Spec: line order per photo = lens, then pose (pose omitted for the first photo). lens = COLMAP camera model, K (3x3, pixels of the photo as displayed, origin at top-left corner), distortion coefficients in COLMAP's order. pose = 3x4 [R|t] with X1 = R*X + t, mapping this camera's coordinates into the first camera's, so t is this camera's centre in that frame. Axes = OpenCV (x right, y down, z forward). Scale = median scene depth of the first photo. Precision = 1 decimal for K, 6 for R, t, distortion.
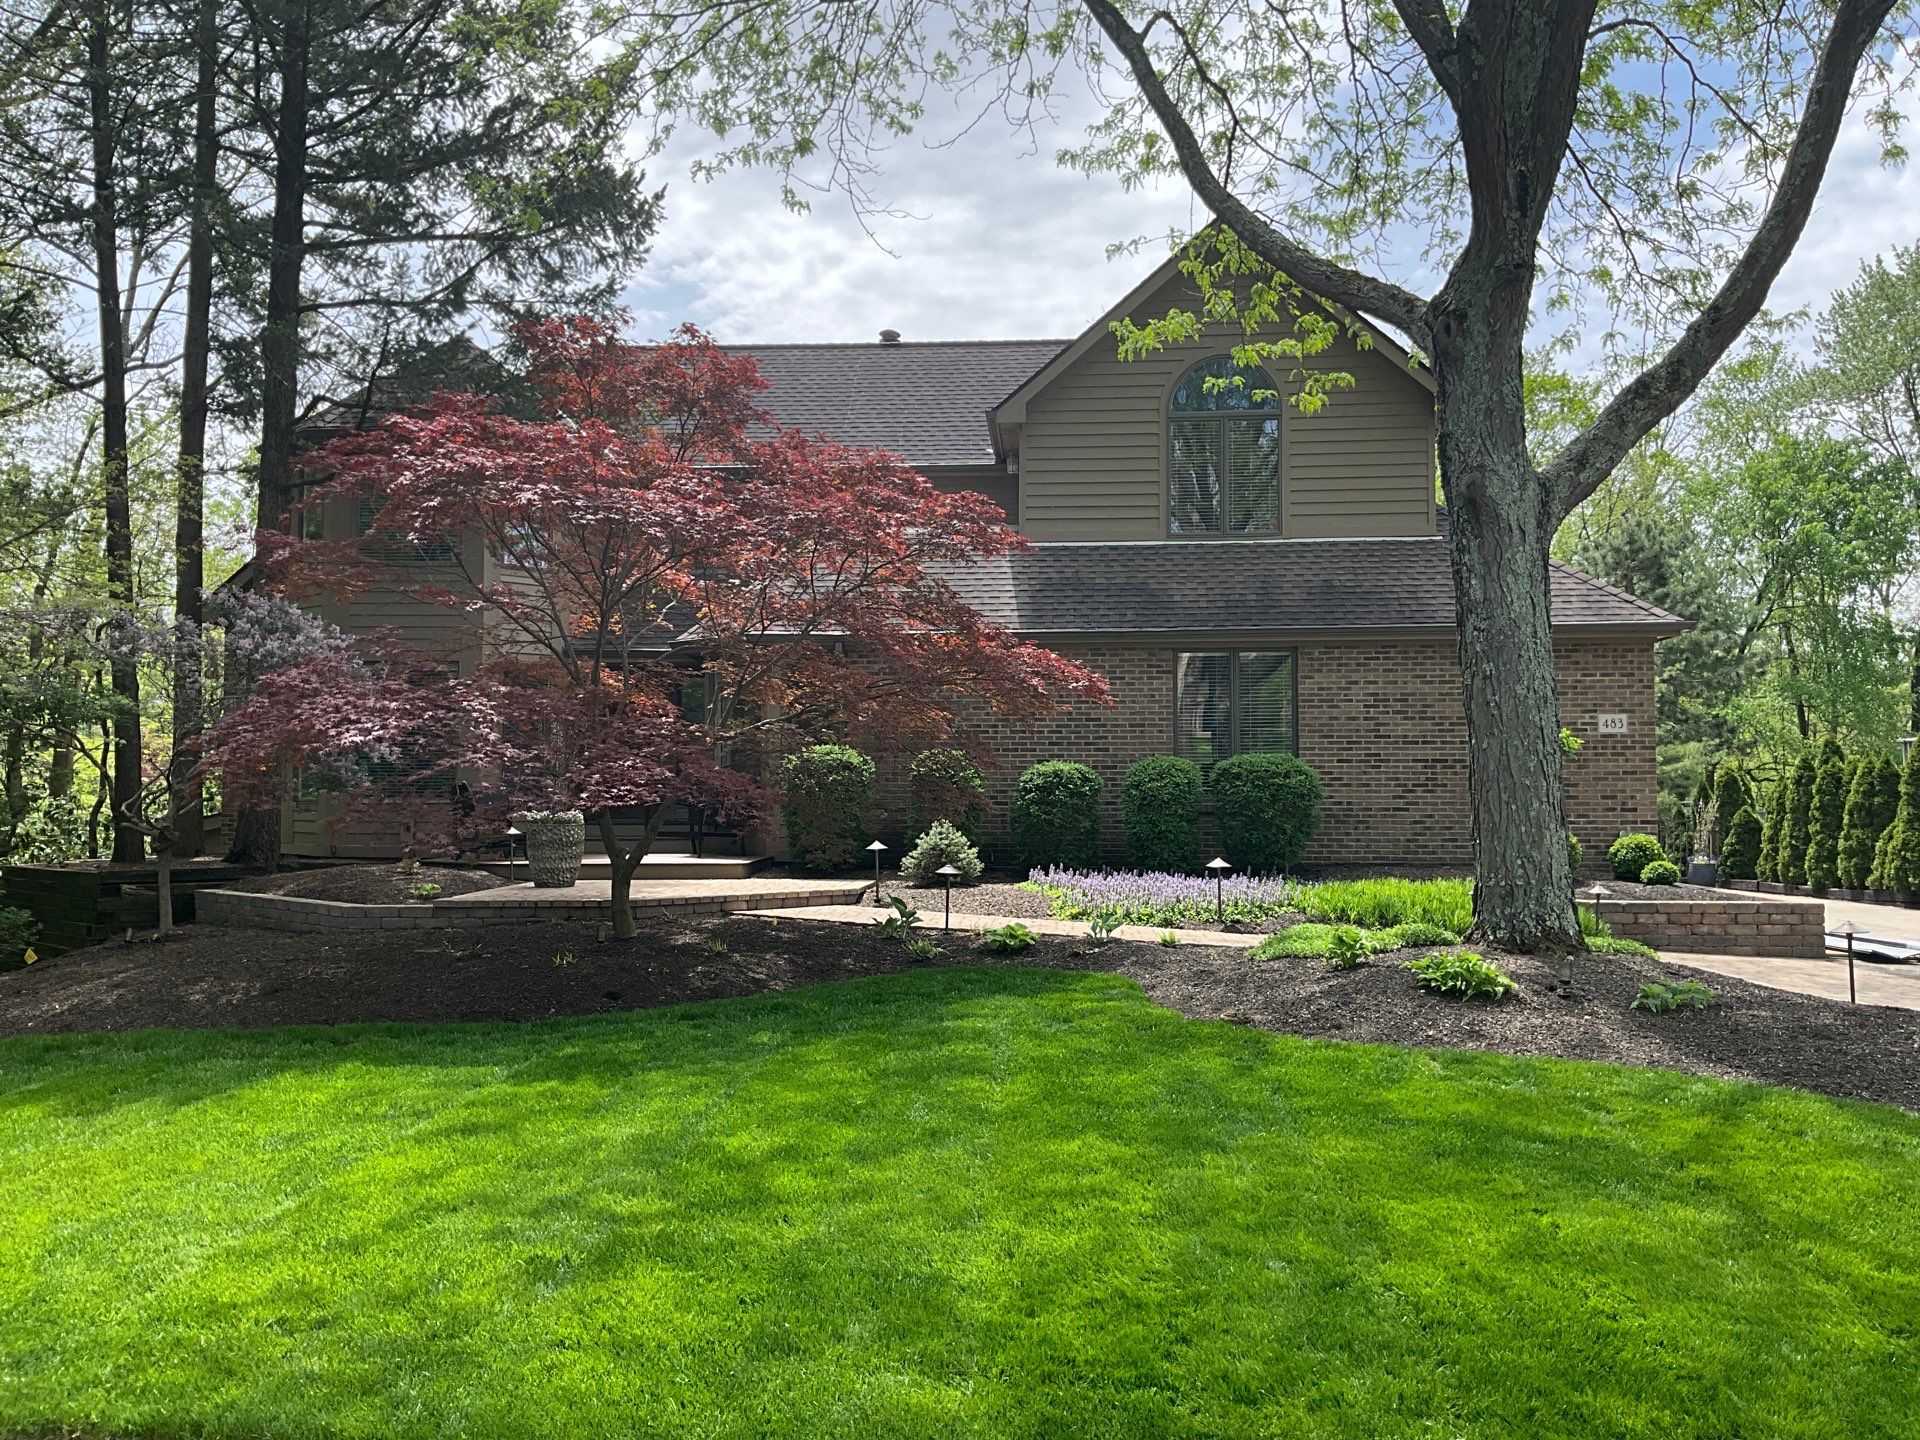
lens RADIAL K [[1572.8, 0, 959.3], [0, 1572.8, 727.7], [0, 0, 1]] dist [0.065987, -0.005294]
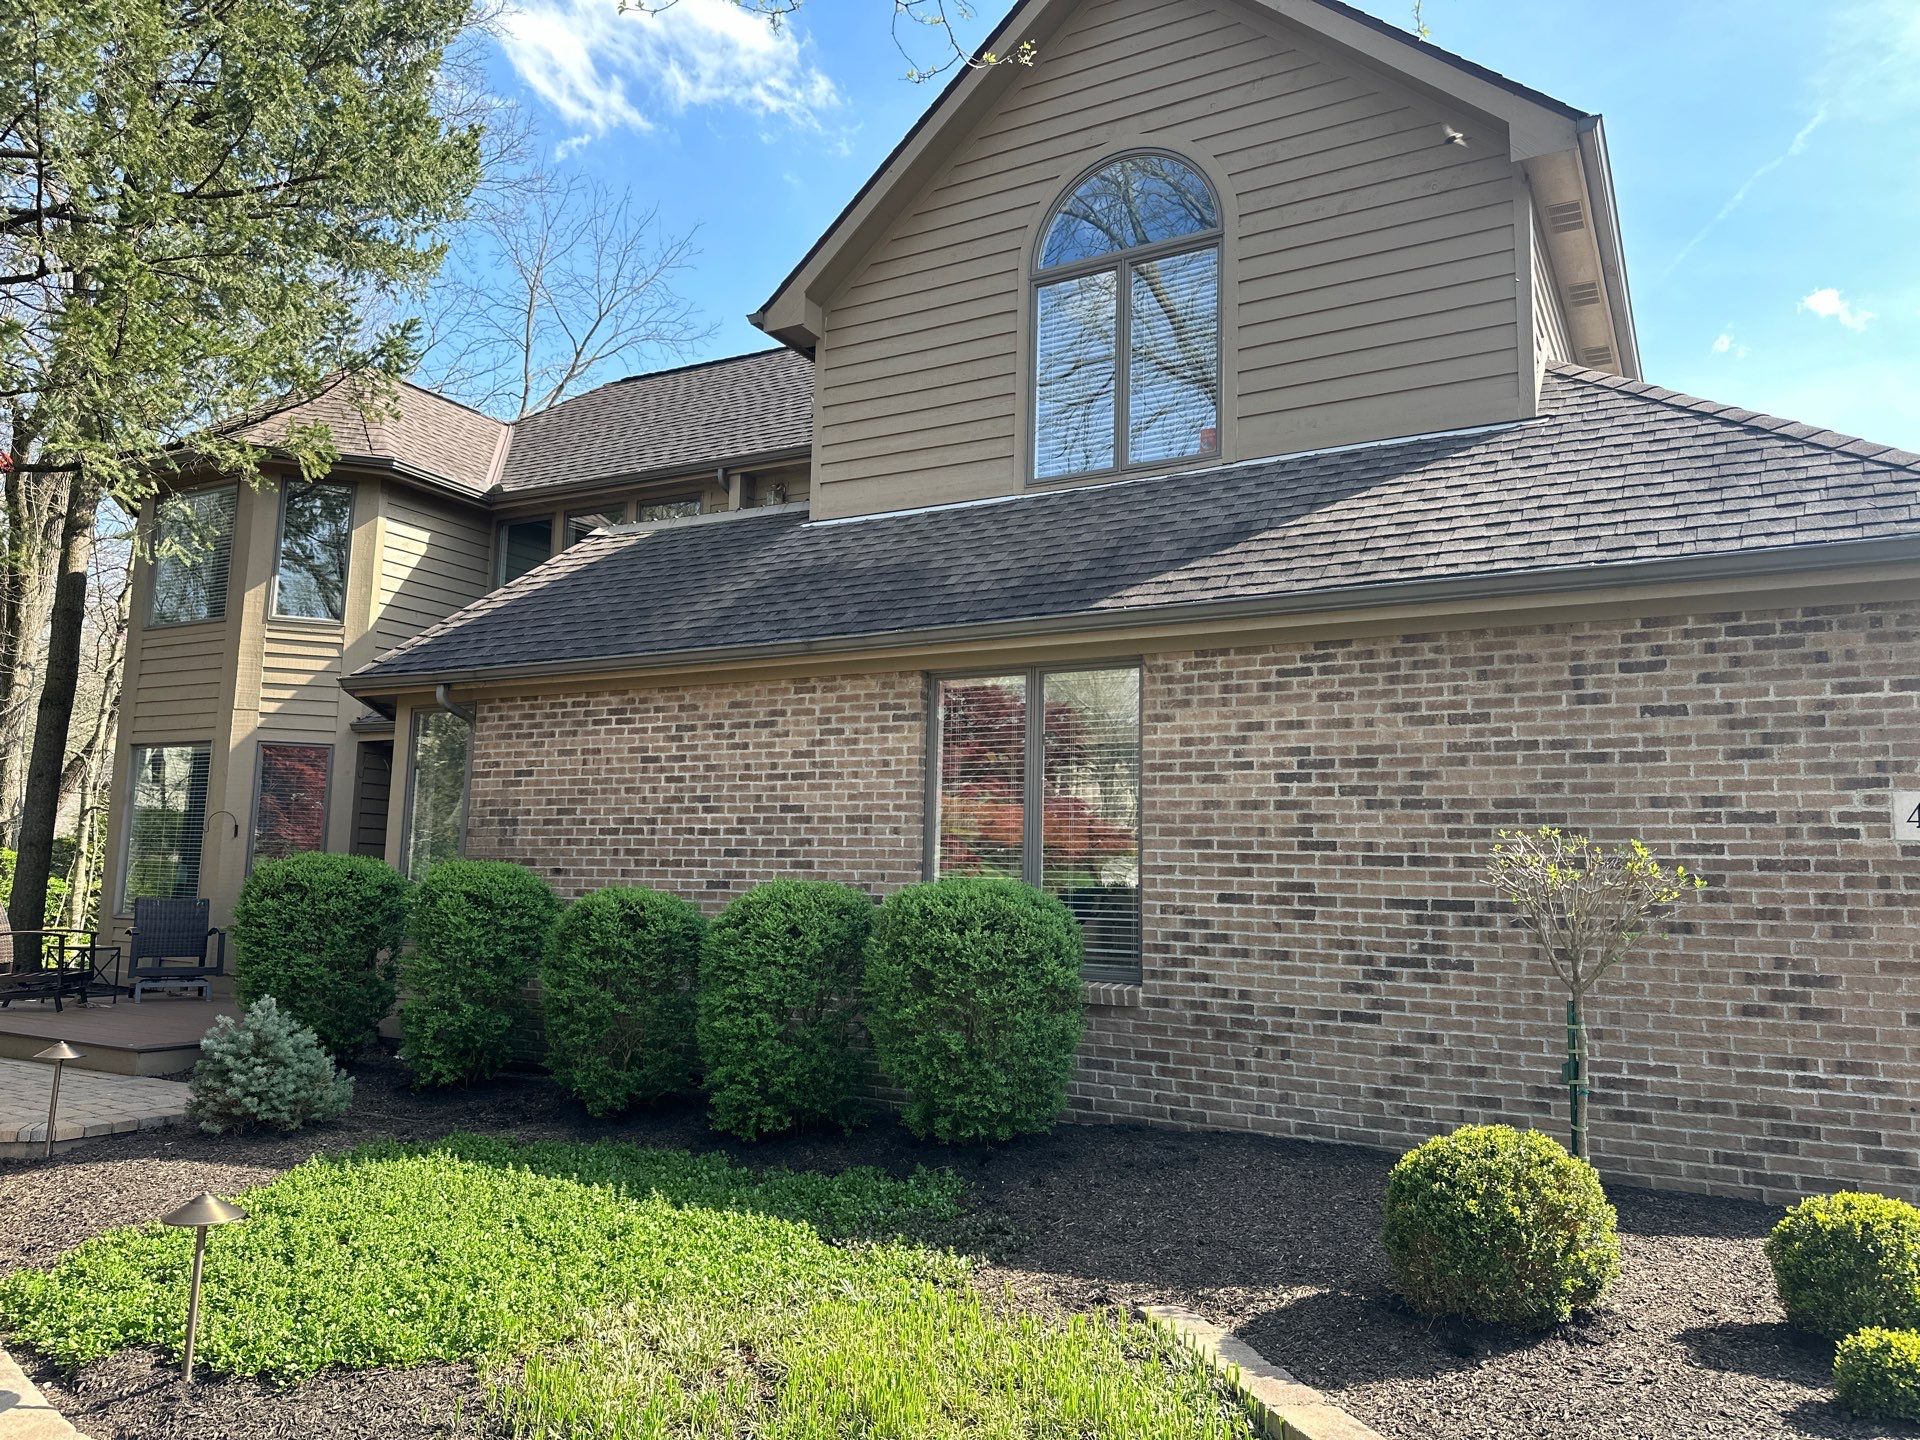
lens RADIAL K [[1341.5, 0, 922.7], [0, 1341.5, 710.1], [0, 0, 1]] dist [0.050616, -0.079151]
pose [[0.888955, -0.035652, -0.456605, 0.345581], [-0.006935, 0.995803, -0.091256, 0.002962], [0.457942, 0.084289, 0.884977, 0.617057]]
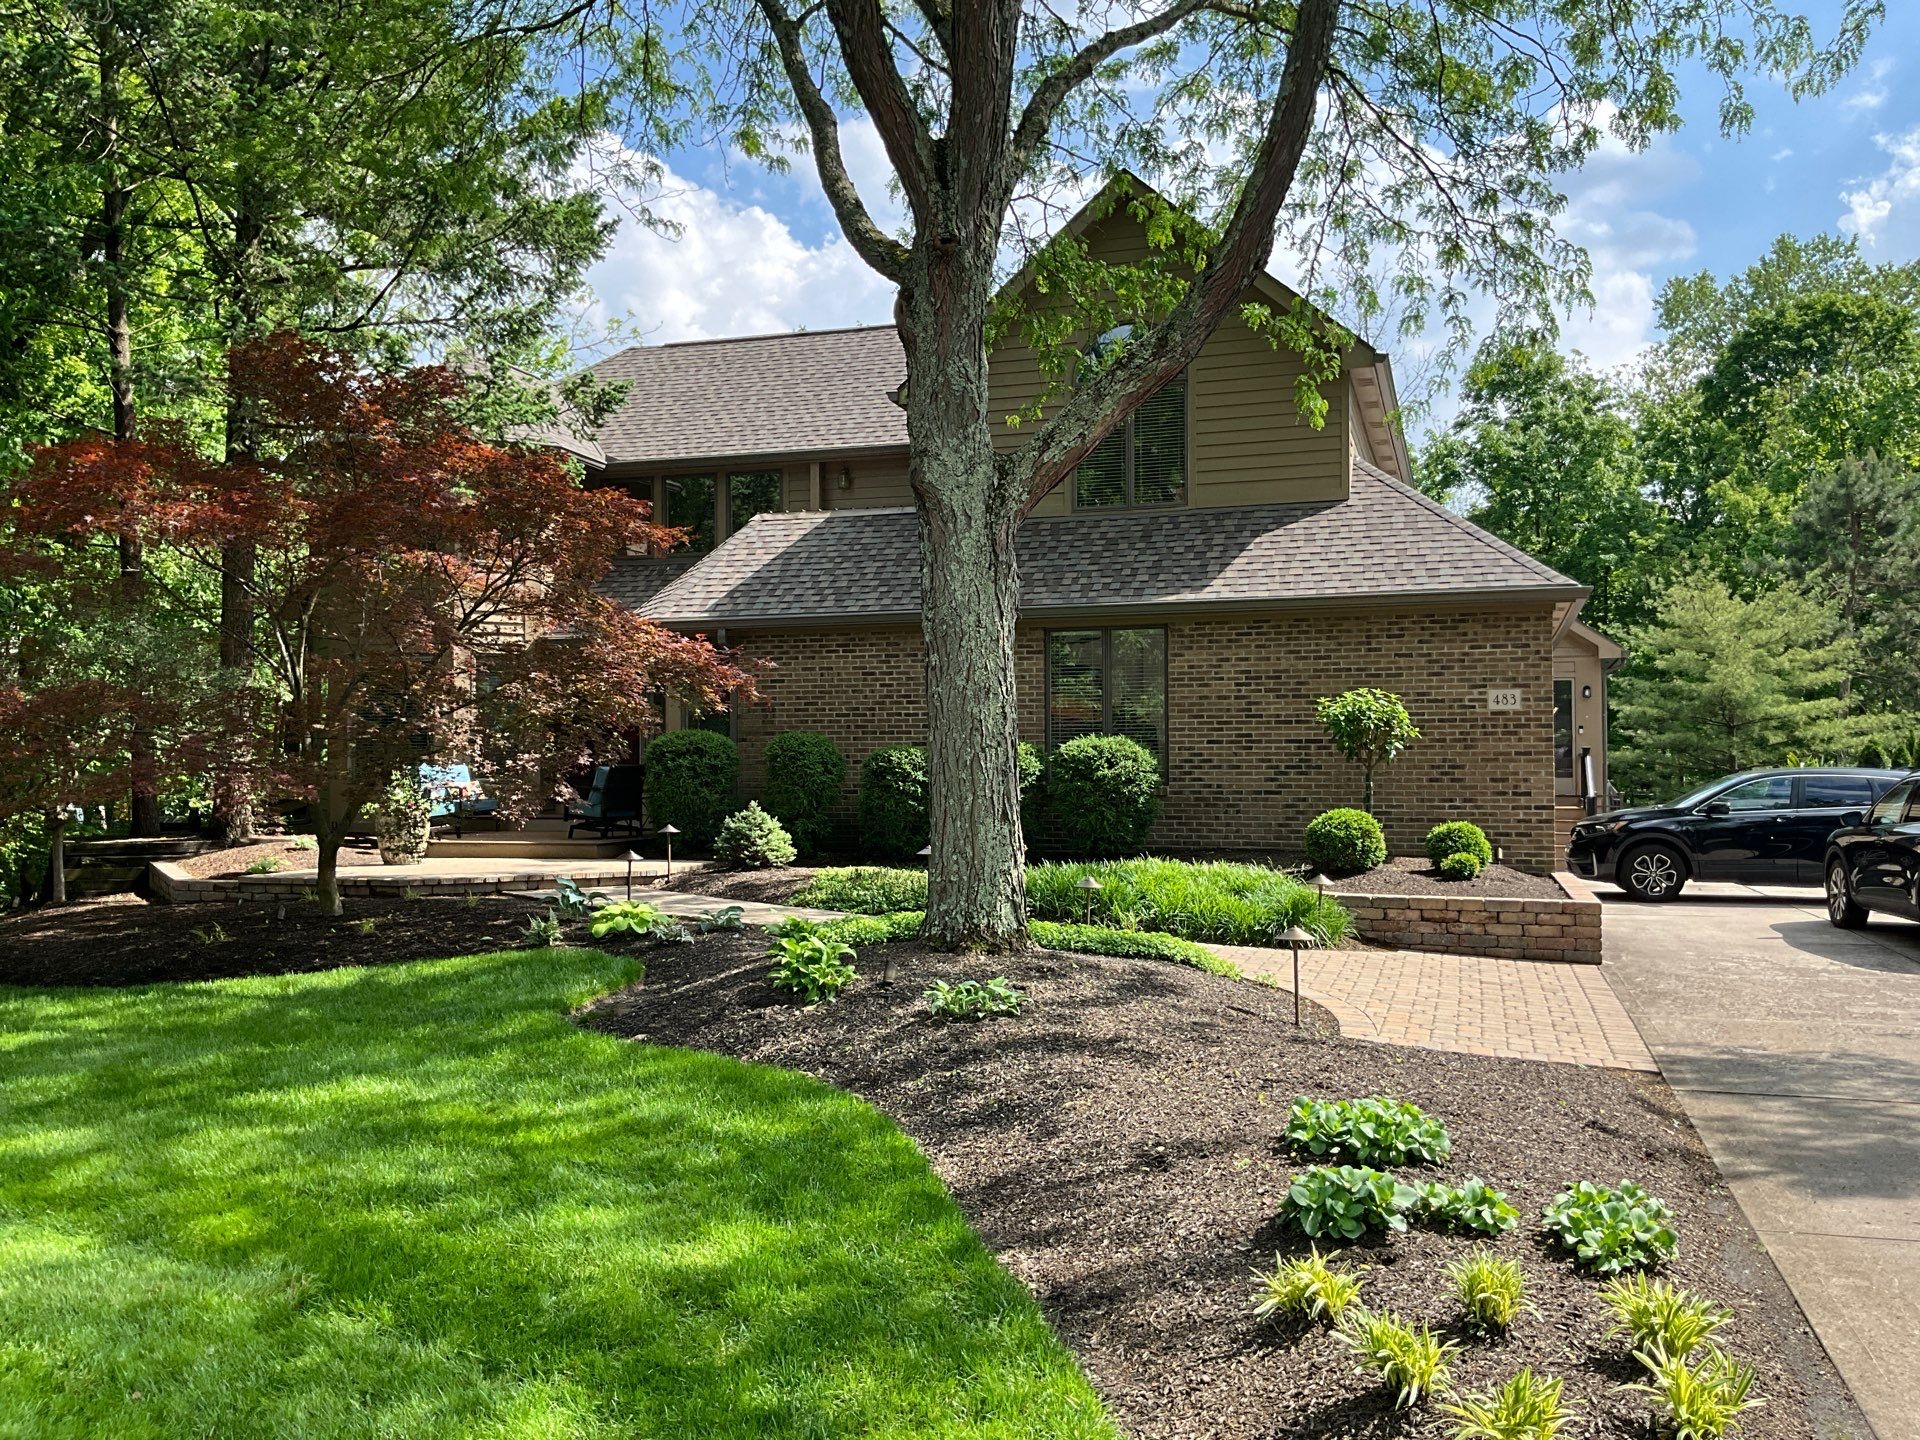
lens RADIAL K [[1572.8, 0, 944.8], [0, 1572.8, 731.5], [0, 0, 1]] dist [0.065987, -0.005294]
pose [[0.967599, -0.006246, -0.252416, 0.329422], [0.012016, 0.999700, 0.021322, -0.007639], [0.252207, -0.023664, 0.967384, 0.035490]]
